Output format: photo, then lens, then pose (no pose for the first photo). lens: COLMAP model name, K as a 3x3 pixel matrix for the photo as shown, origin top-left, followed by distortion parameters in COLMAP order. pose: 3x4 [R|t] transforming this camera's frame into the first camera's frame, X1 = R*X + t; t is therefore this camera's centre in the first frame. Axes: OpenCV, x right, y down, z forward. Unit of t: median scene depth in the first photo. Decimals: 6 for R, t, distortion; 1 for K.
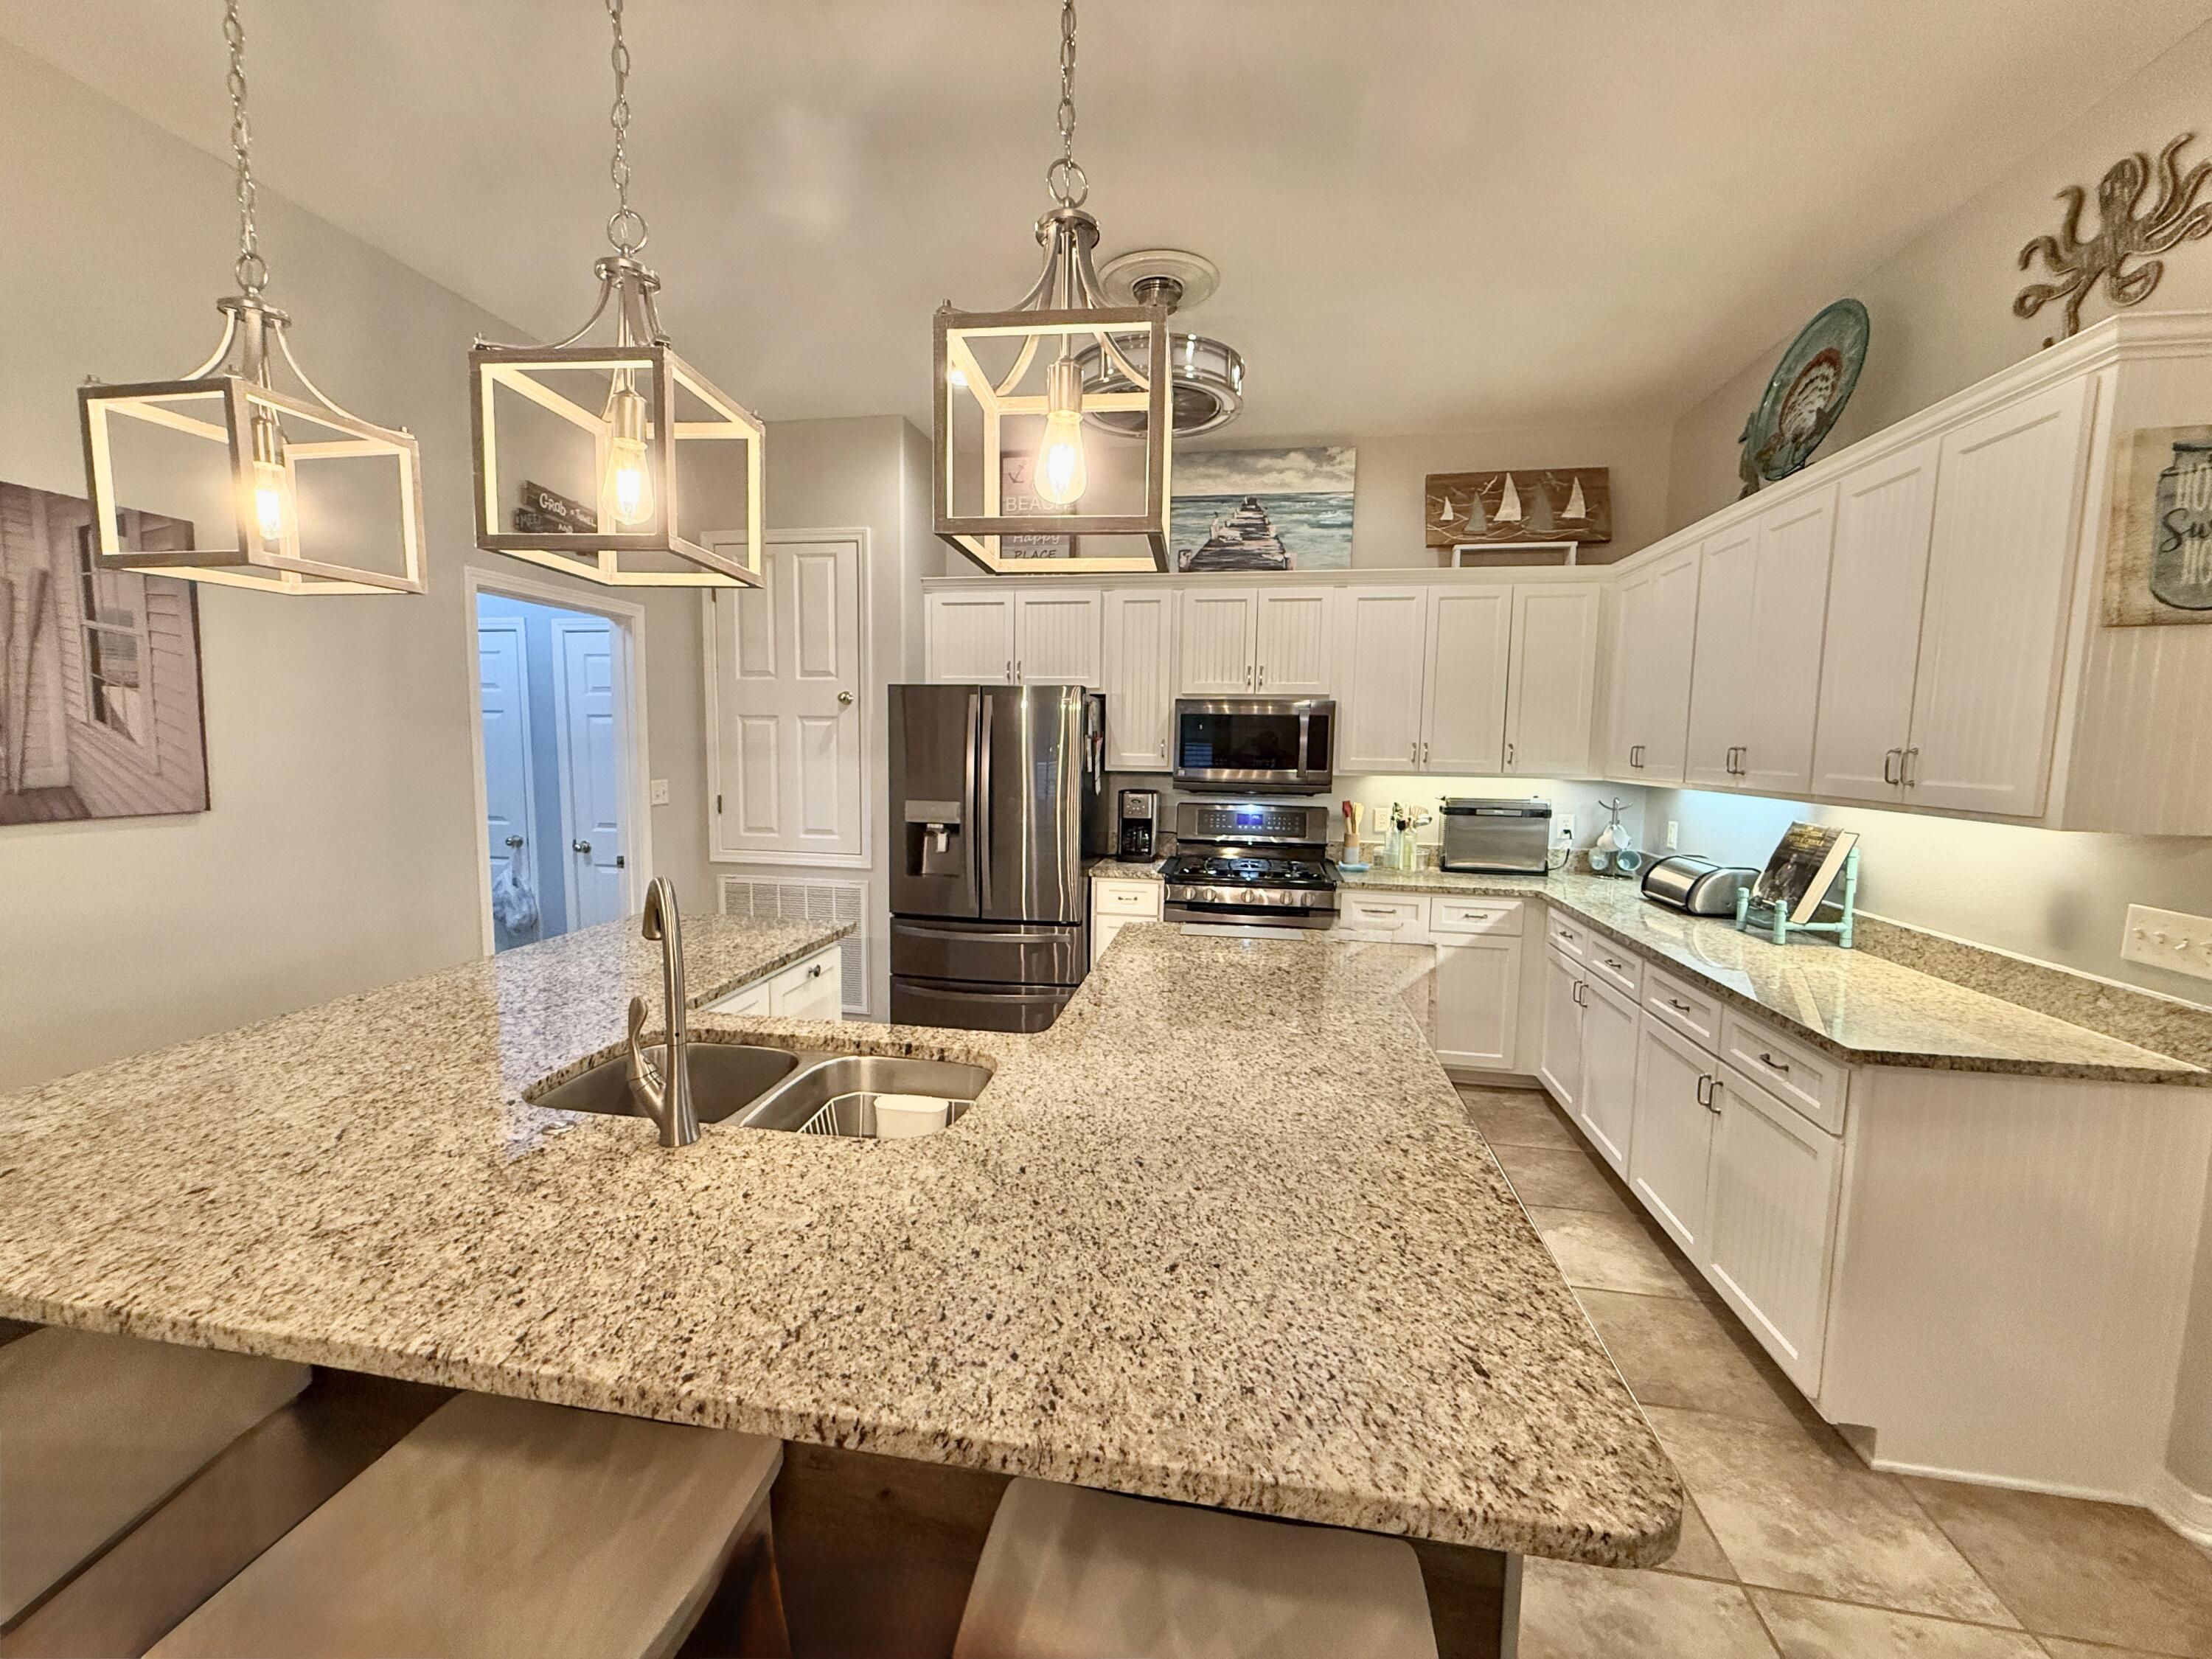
lens RADIAL K [[881.0, 0, 1097.7], [0, 881.0, 825.3], [0, 0, 1]] dist [-0.000431, -0.000090]
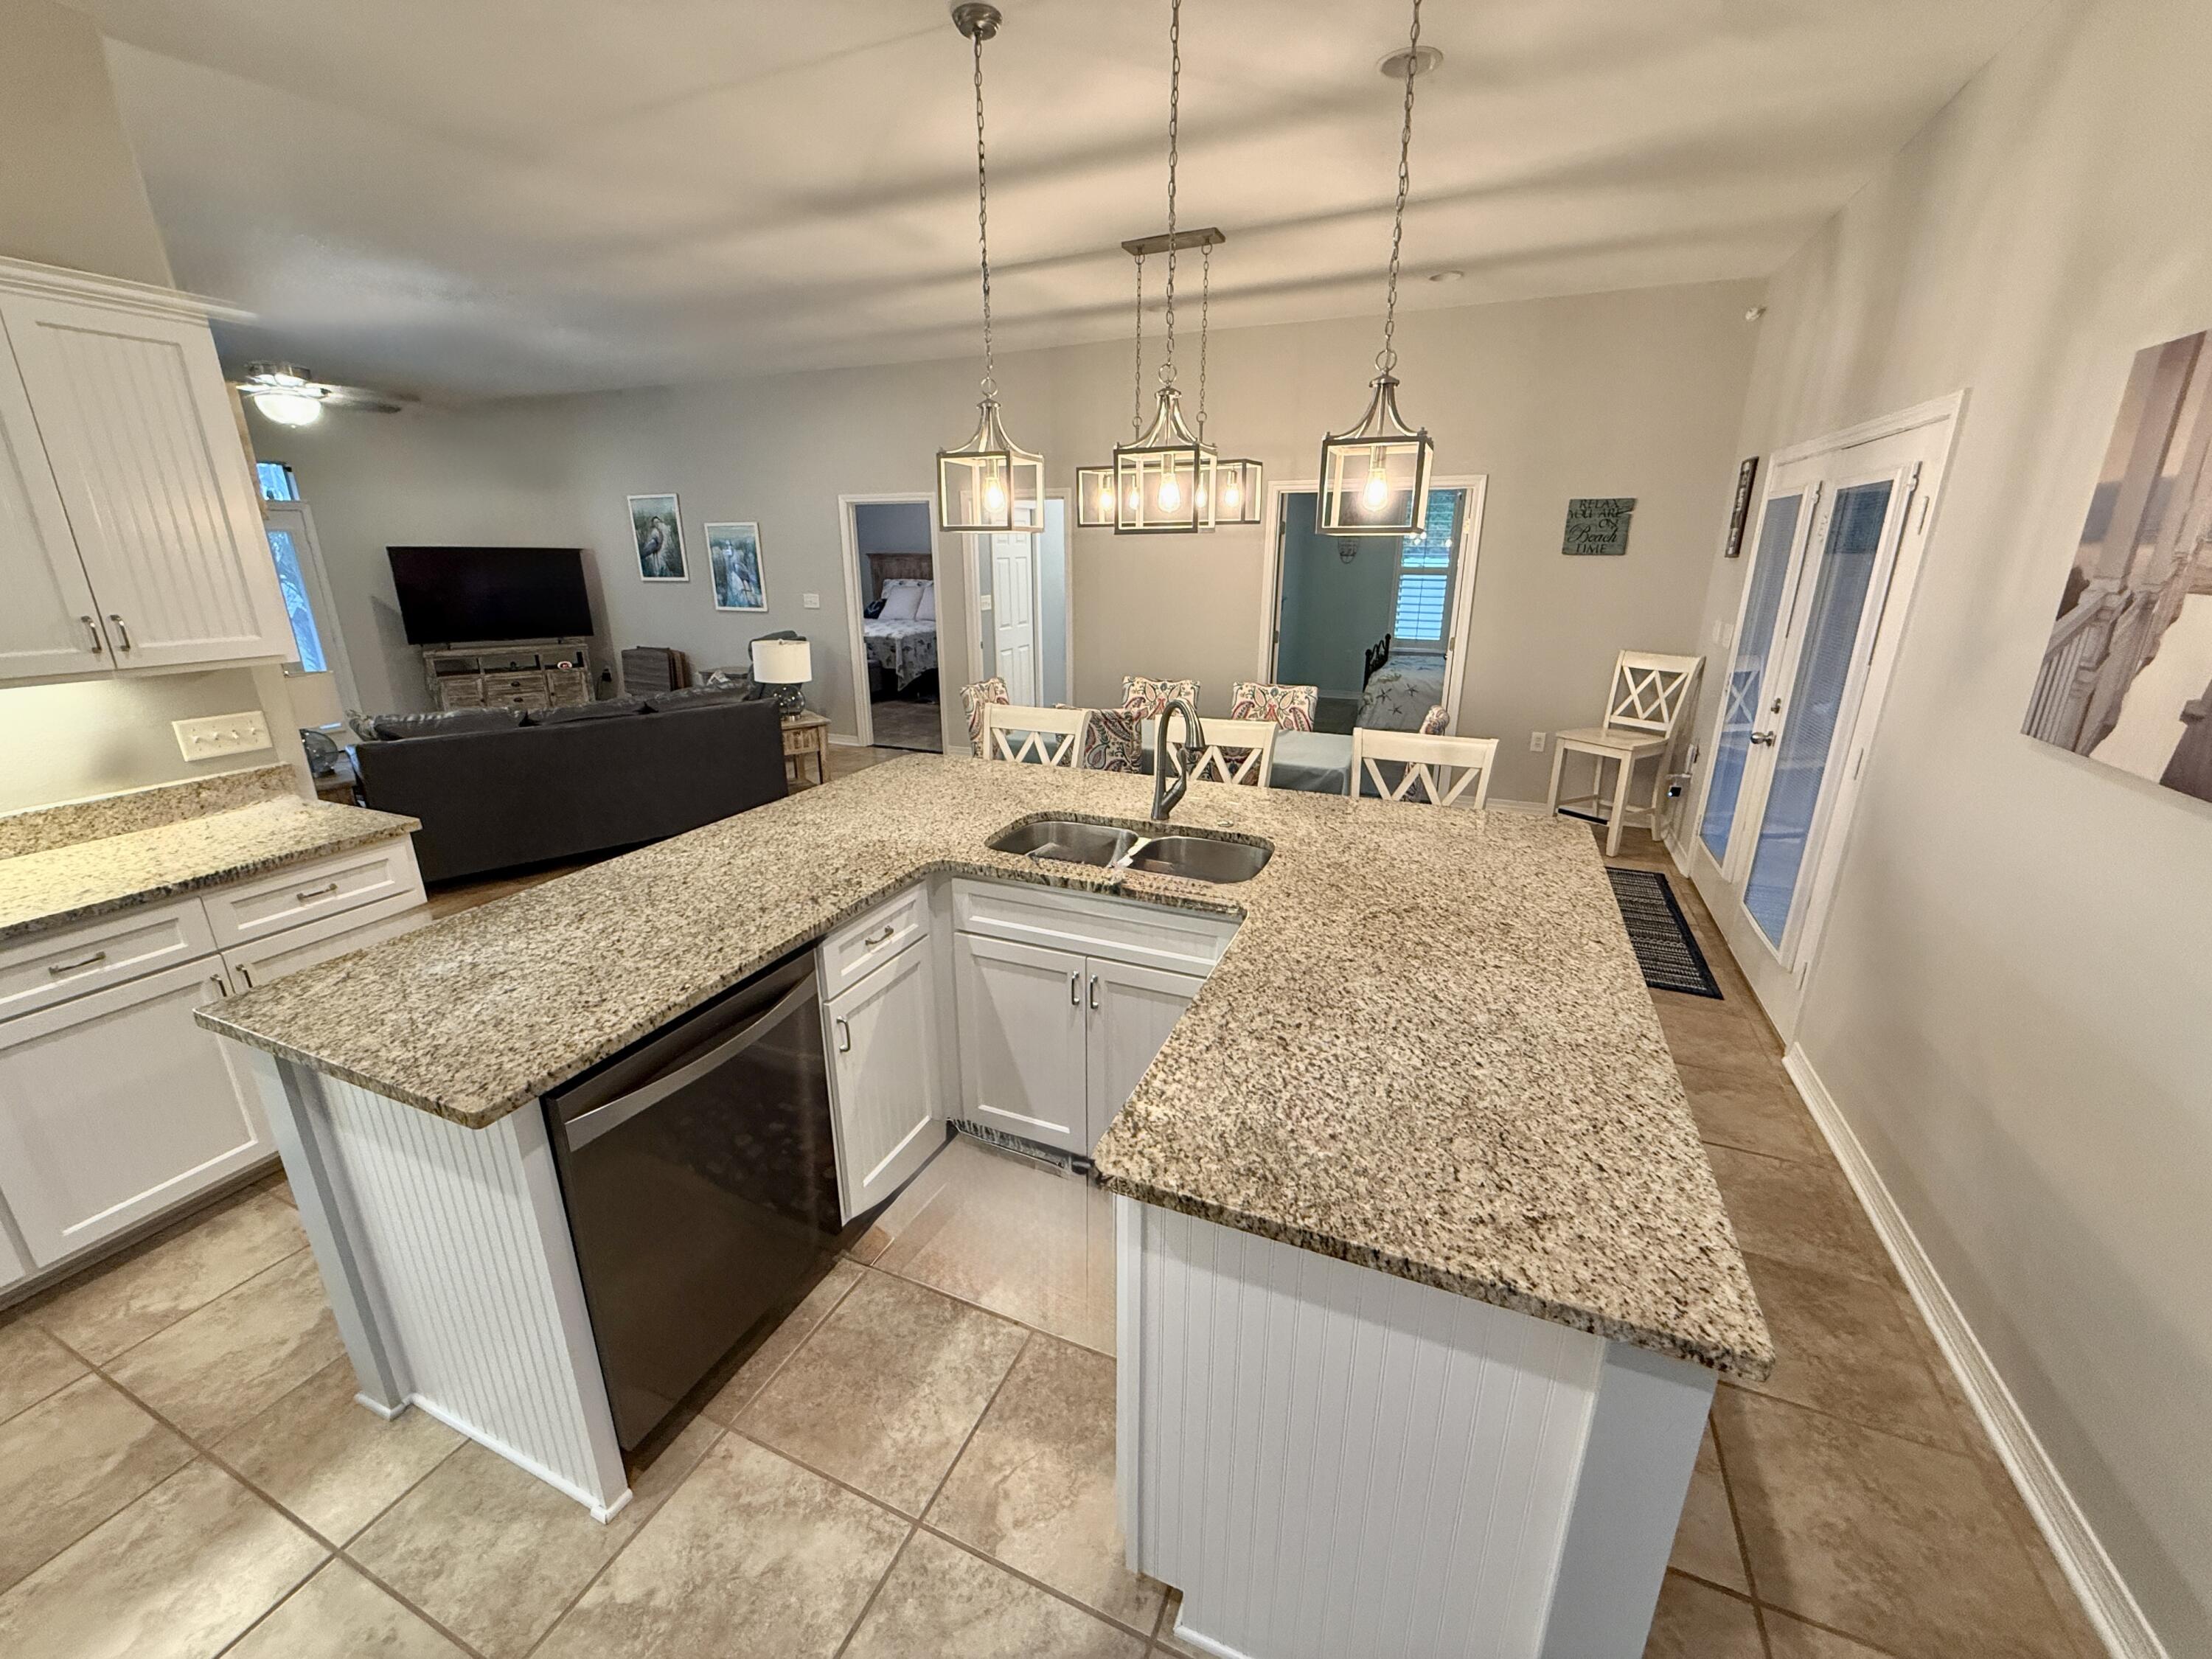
lens RADIAL K [[881.0, 0, 1097.7], [0, 881.0, 825.3], [0, 0, 1]] dist [-0.000431, -0.000090]
pose [[-0.972641, -0.083946, 0.216614, -0.249434], [0.008926, 0.918236, 0.395932, -0.136838], [-0.232140, 0.387034, -0.892365, 0.915496]]
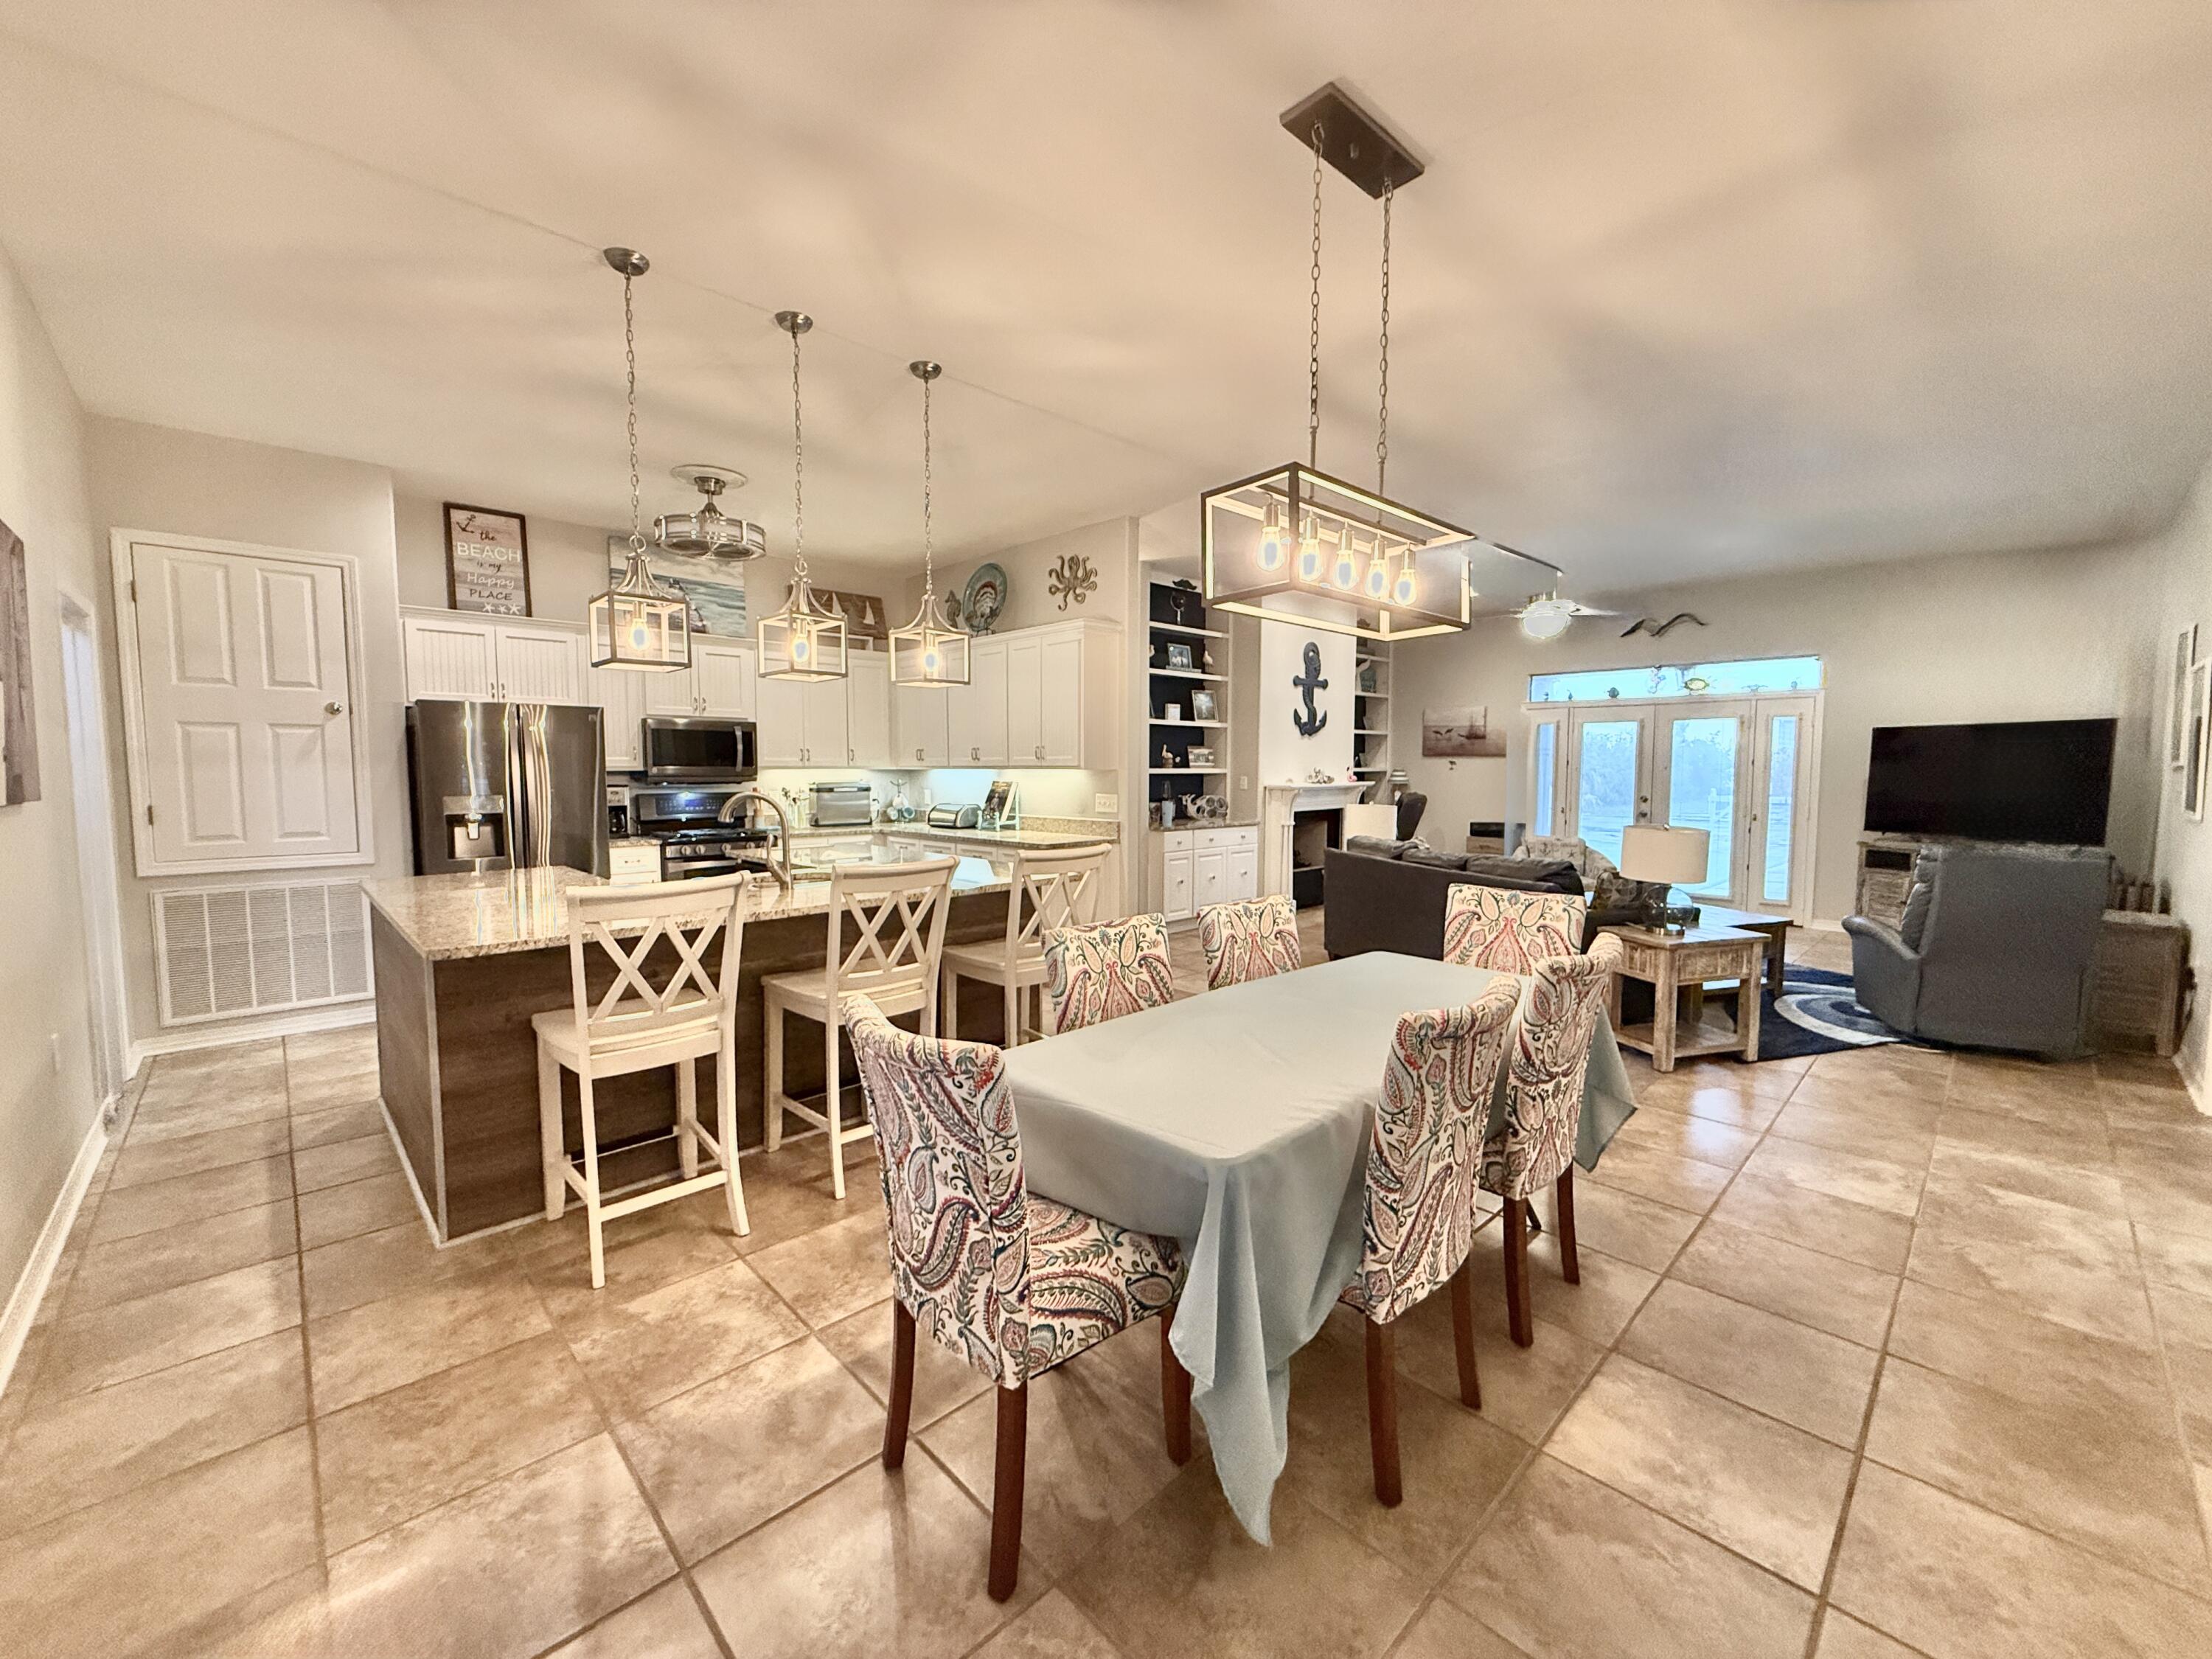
lens RADIAL K [[881.0, 0, 1097.7], [0, 881.0, 825.3], [0, 0, 1]] dist [-0.000431, -0.000090]
pose [[0.594390, -0.069893, 0.801134, -0.646910], [0.088205, 0.995872, 0.021440, 0.062712], [-0.799325, 0.057920, 0.598101, -0.421199]]
